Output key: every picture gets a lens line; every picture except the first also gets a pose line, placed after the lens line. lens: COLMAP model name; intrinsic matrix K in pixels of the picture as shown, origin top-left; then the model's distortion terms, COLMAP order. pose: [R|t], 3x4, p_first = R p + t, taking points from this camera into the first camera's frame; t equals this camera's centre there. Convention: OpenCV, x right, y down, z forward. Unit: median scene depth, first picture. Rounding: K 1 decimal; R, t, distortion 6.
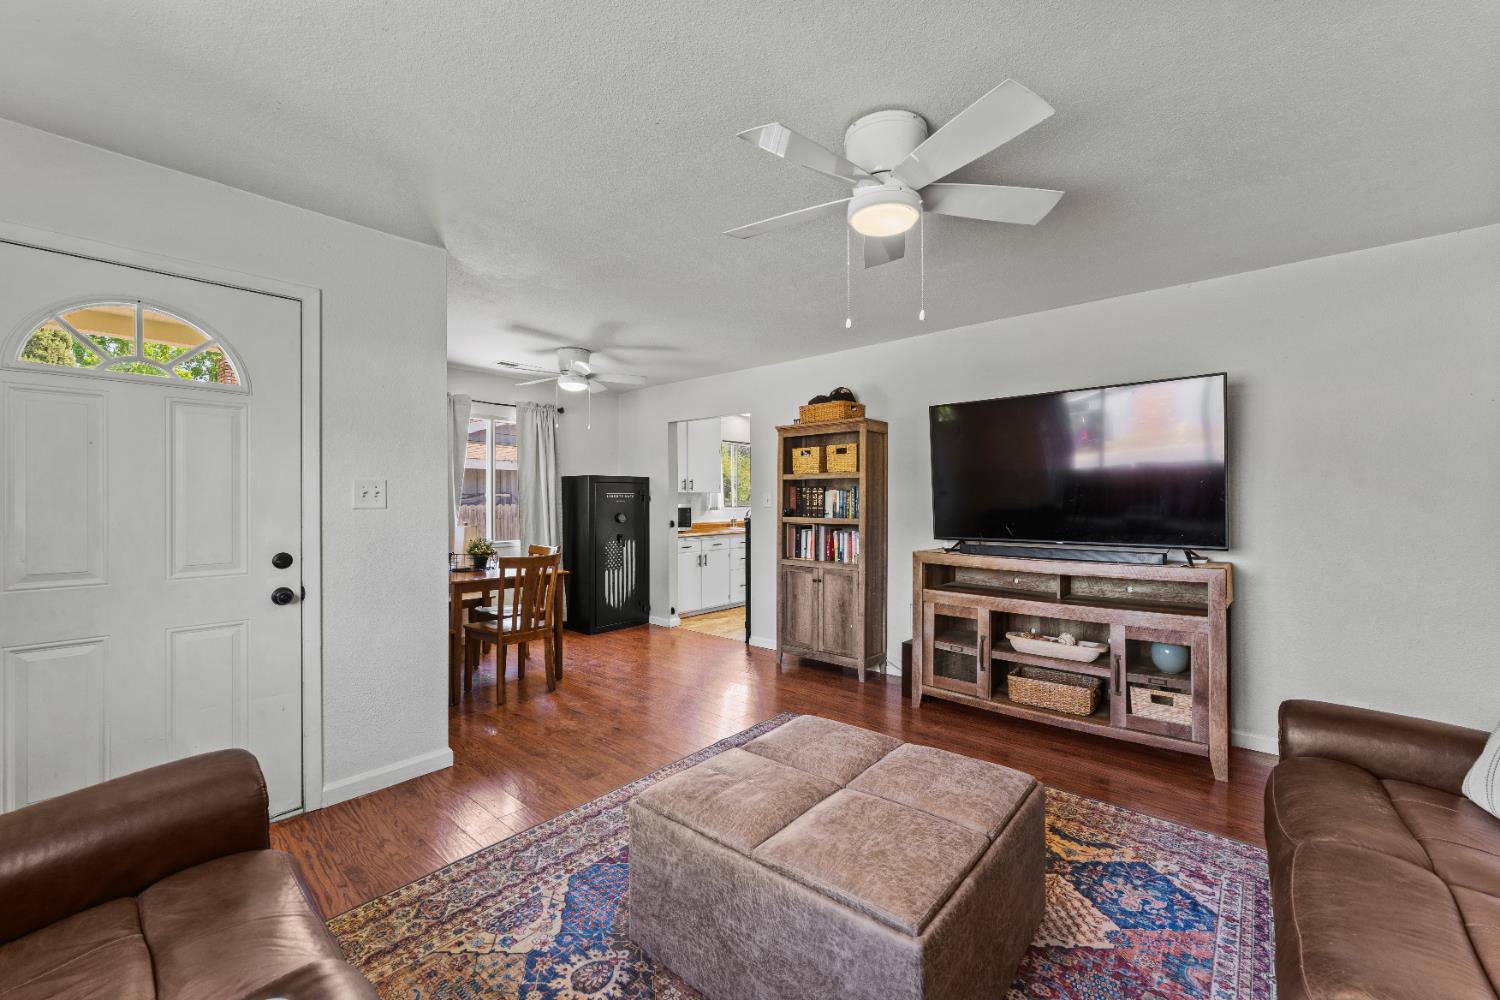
lens RADIAL K [[597.4, 0, 753.7], [0, 597.4, 500.7], [0, 0, 1]] dist [0.000580, 0.000070]
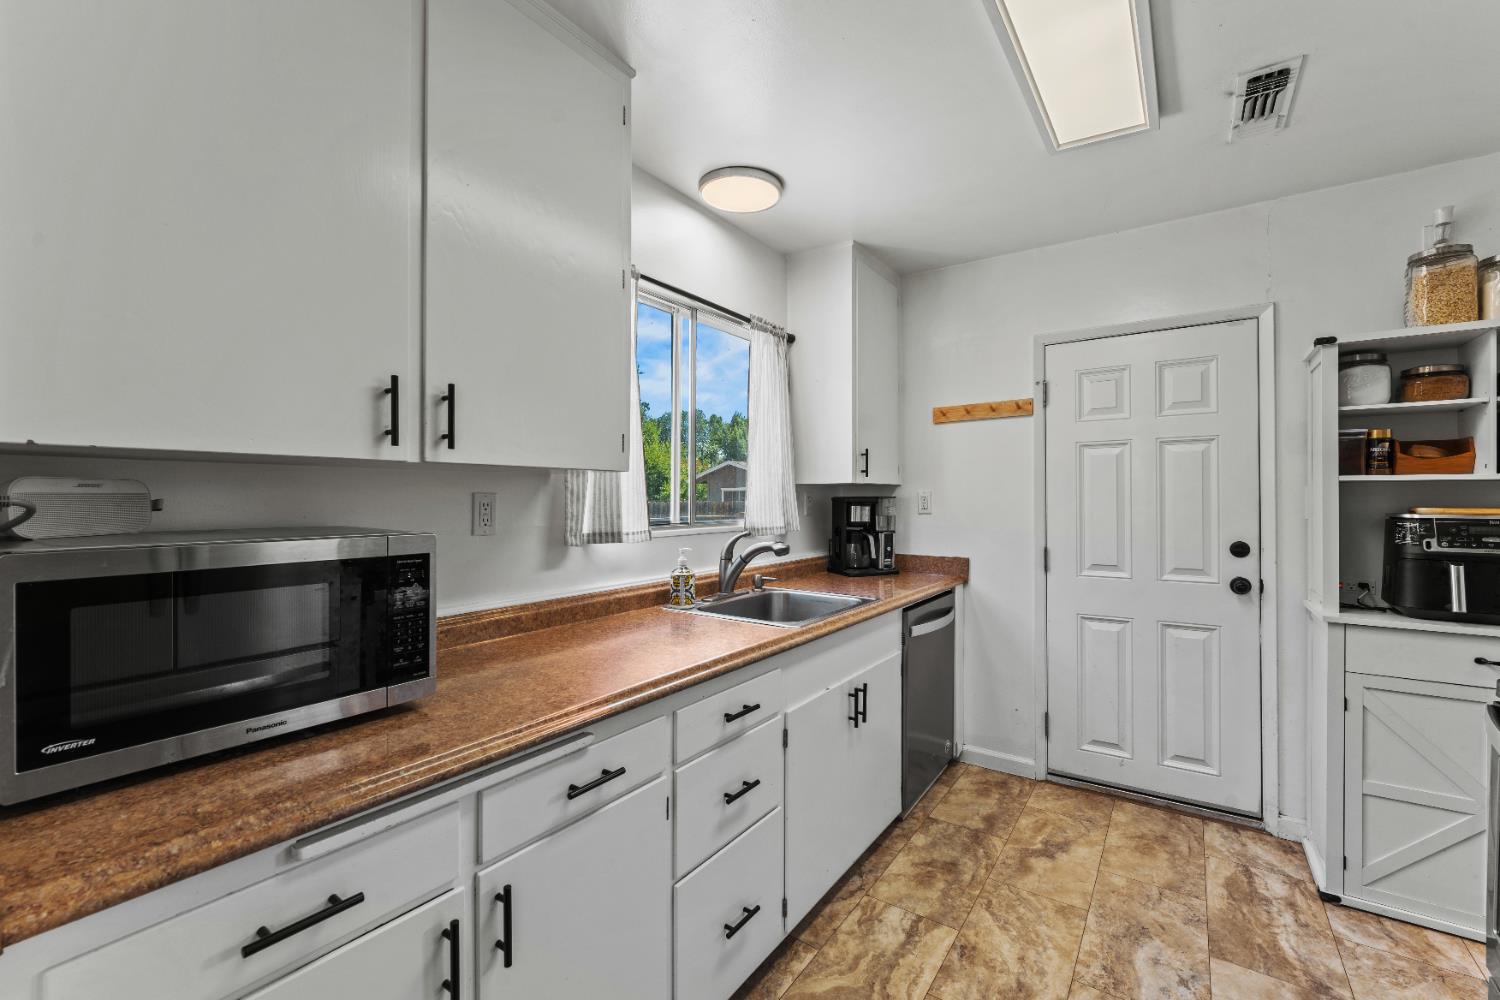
lens RADIAL K [[611.0, 0, 750.0], [0, 611.0, 500.0], [0, 0, 1]] dist [-0.005312, 0.000052]
pose [[0.994105, 0.004035, 0.108348, -0.057067], [-0.004881, 0.999960, 0.007540, -0.007033], [-0.108313, -0.008024, 0.994084, 1.251955]]
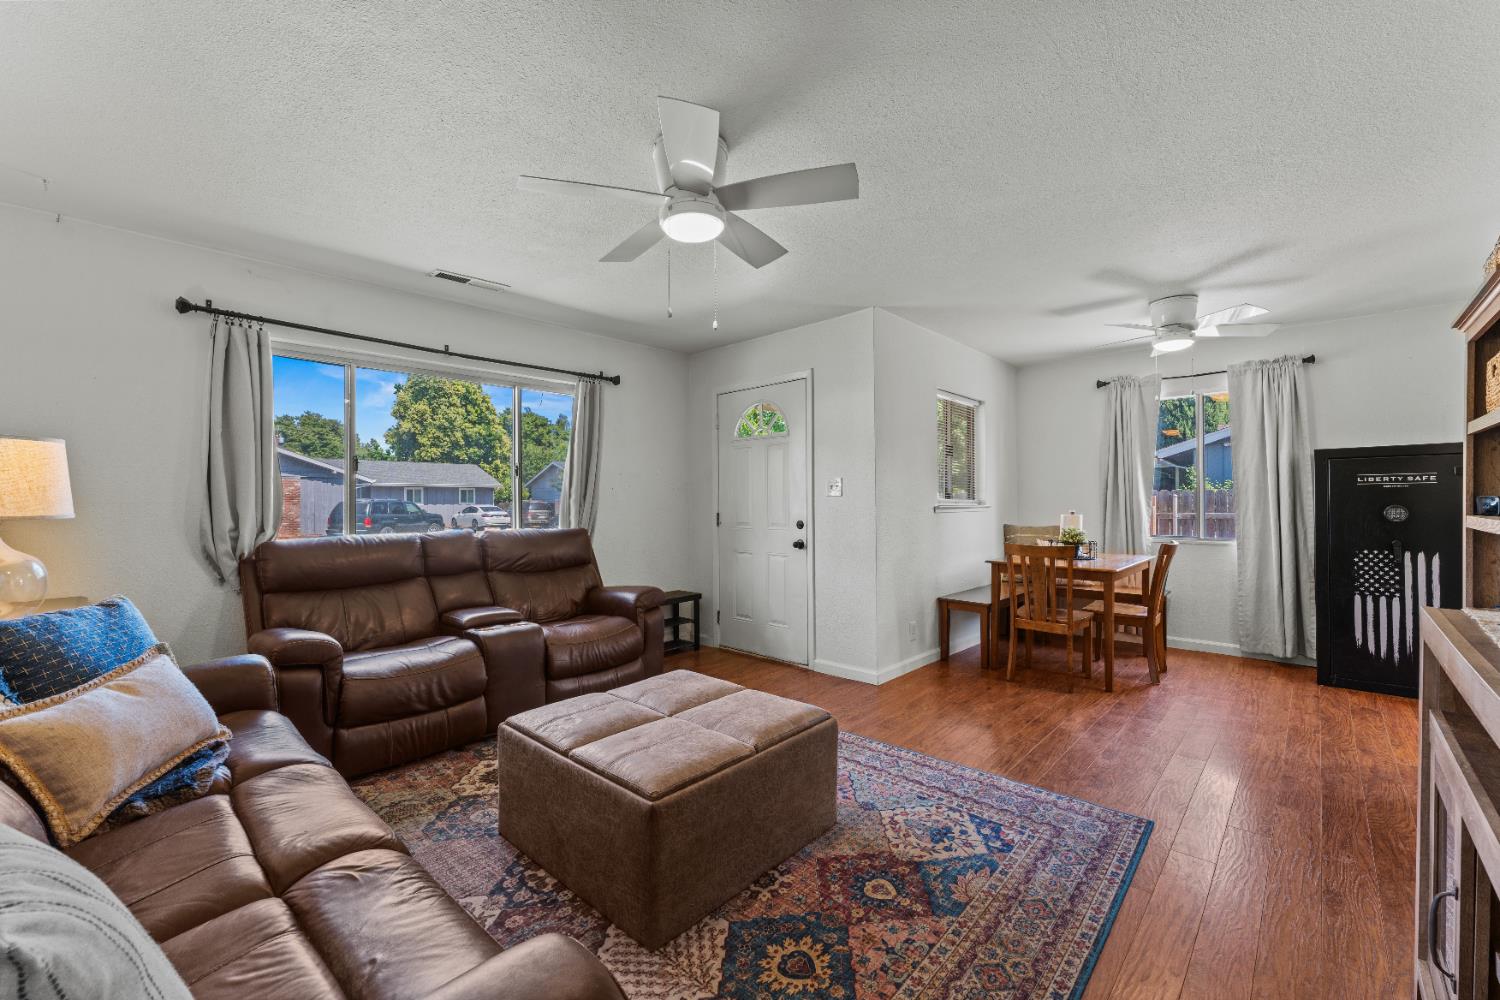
lens RADIAL K [[611.0, 0, 750.0], [0, 611.0, 500.0], [0, 0, 1]] dist [-0.005312, 0.000052]
pose [[-0.041615, 0.002778, -0.999130, 0.560328], [0.008330, 0.999962, 0.002434, 0.009734], [0.999099, -0.008221, -0.041637, 0.484876]]
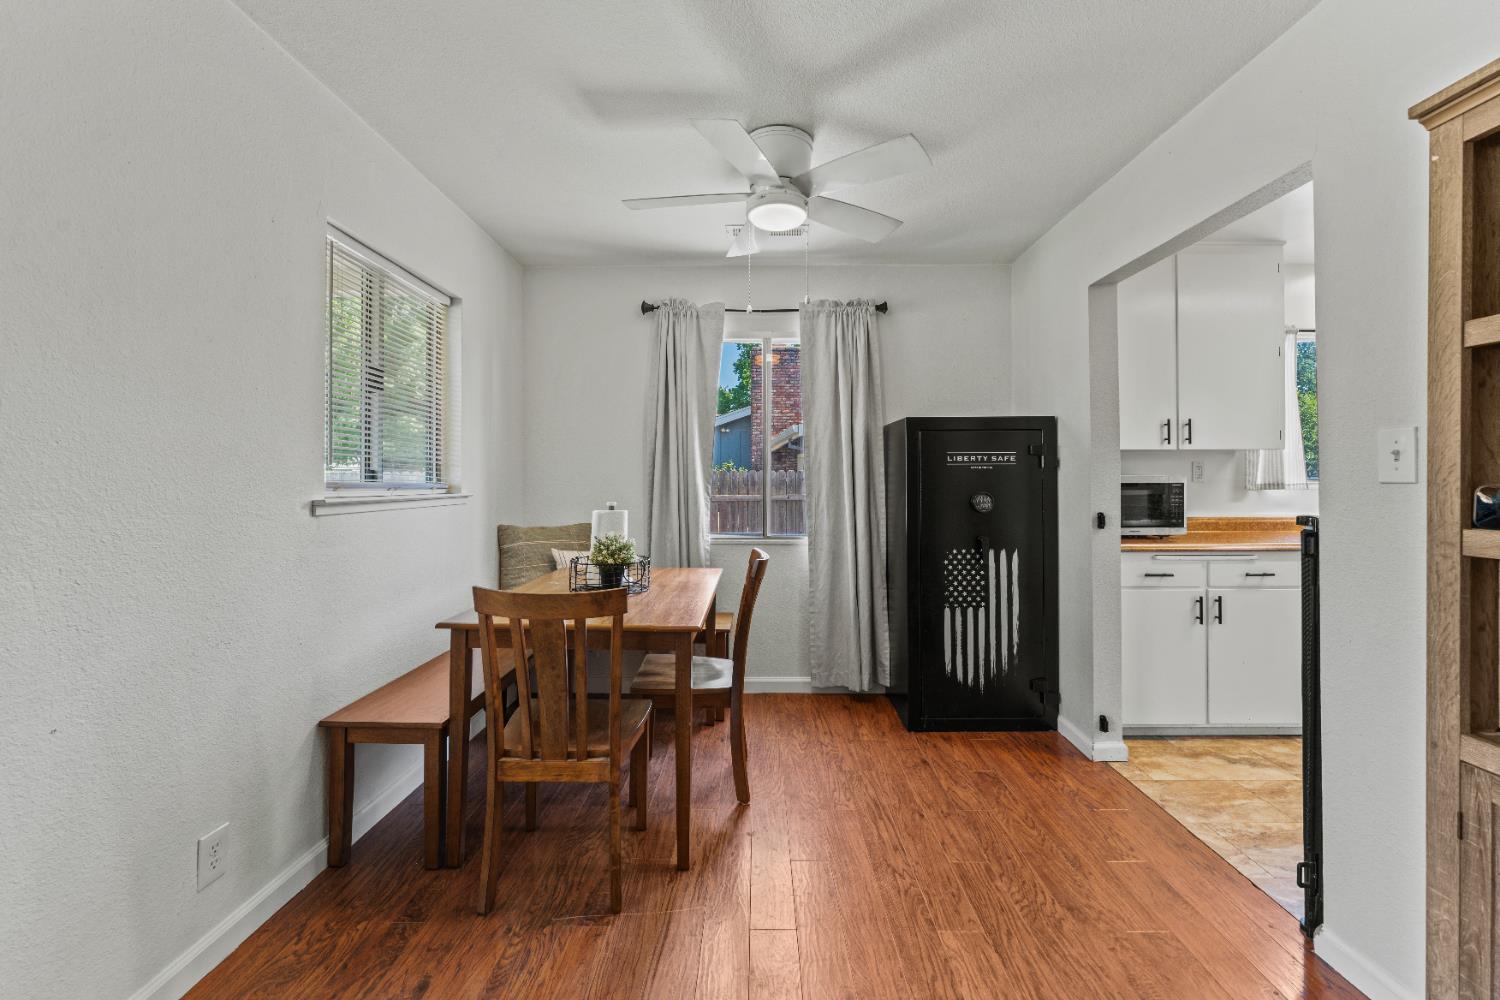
lens RADIAL K [[618.0, 0, 754.1], [0, 618.0, 470.7], [0, 0, 1]] dist [-0.003529, -0.000421]
pose [[0.647927, -0.007780, -0.761663, 0.053569], [0.001081, 0.999956, -0.009294, 0.009513], [0.761701, 0.005199, 0.647907, 0.704175]]
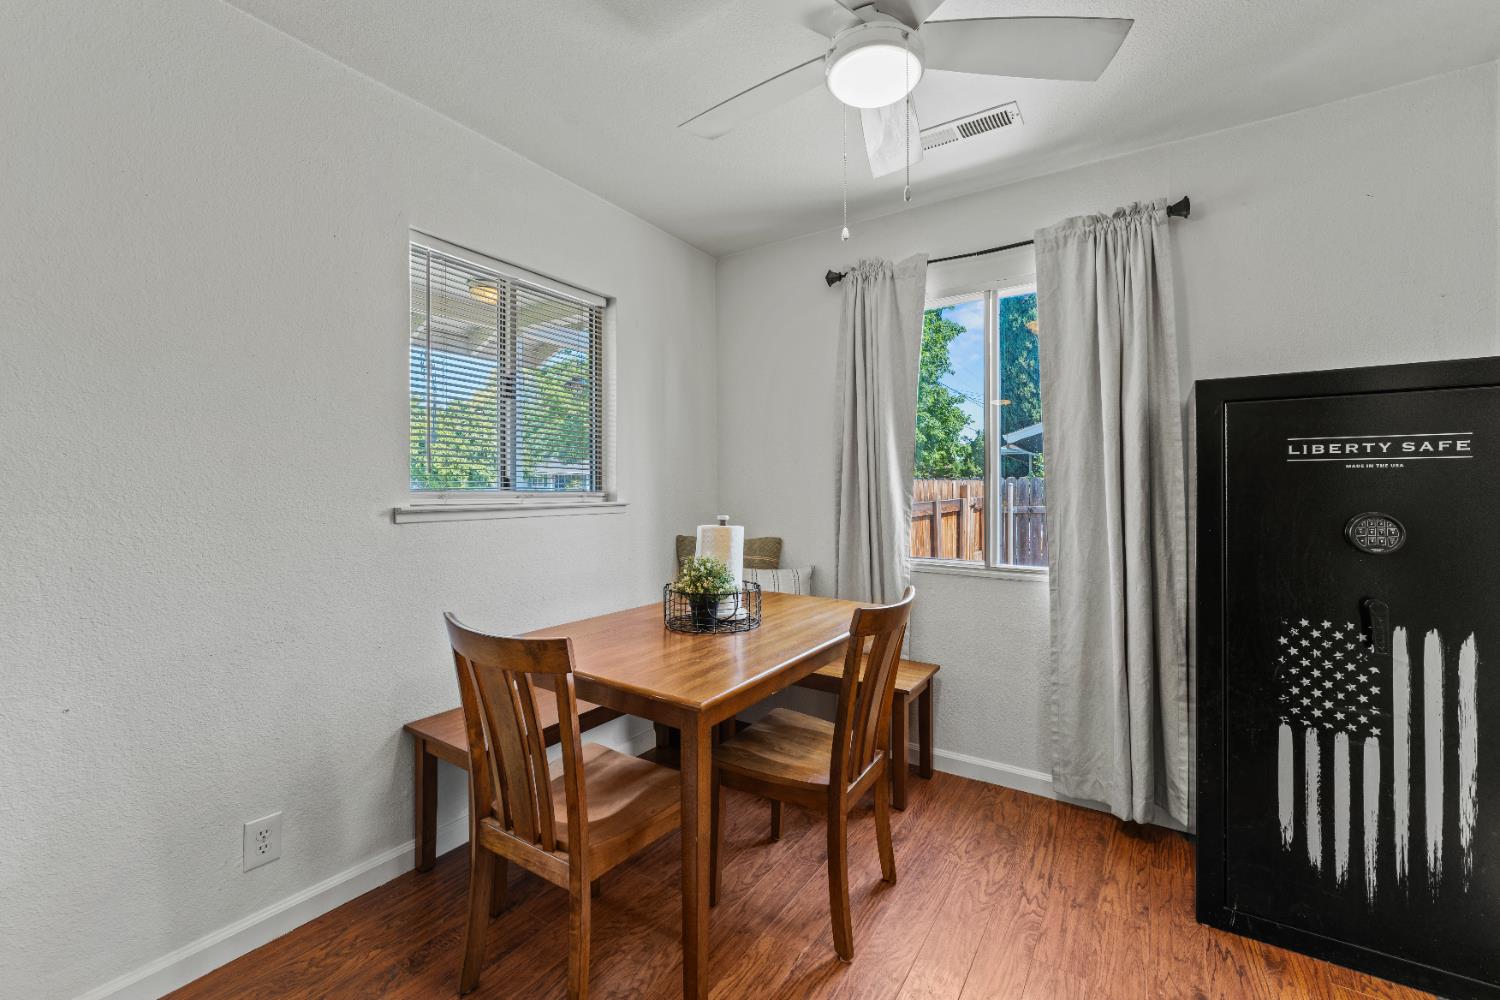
lens RADIAL K [[615.1, 0, 758.2], [0, 615.1, 488.0], [0, 0, 1]] dist [-0.005288, 0.000115]
pose [[0.134503, 0.005262, -0.990899, -0.005447], [0.002285, 0.999982, 0.005620, 0.009799], [0.990911, -0.003020, 0.134488, 0.938989]]
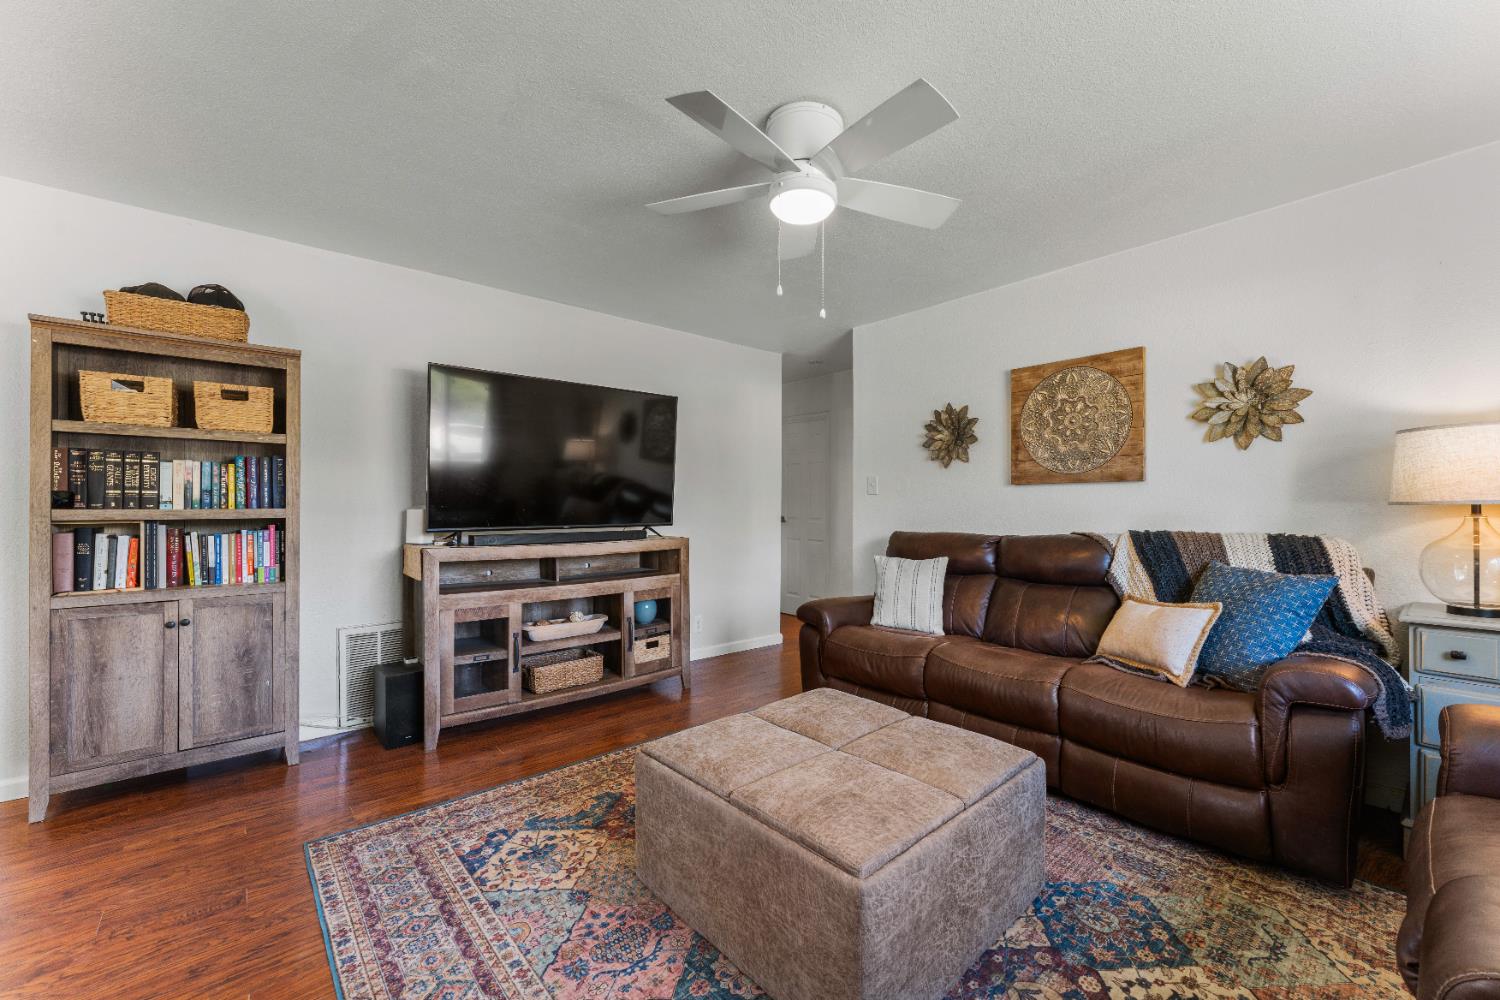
lens RADIAL K [[597.4, 0, 753.7], [0, 597.4, 500.7], [0, 0, 1]] dist [0.000580, 0.000070]
pose [[0.141062, 0.004617, 0.989990, -0.355878], [-0.004814, 0.999981, -0.003977, 0.020580], [-0.989989, -0.004204, 0.141081, 0.395320]]
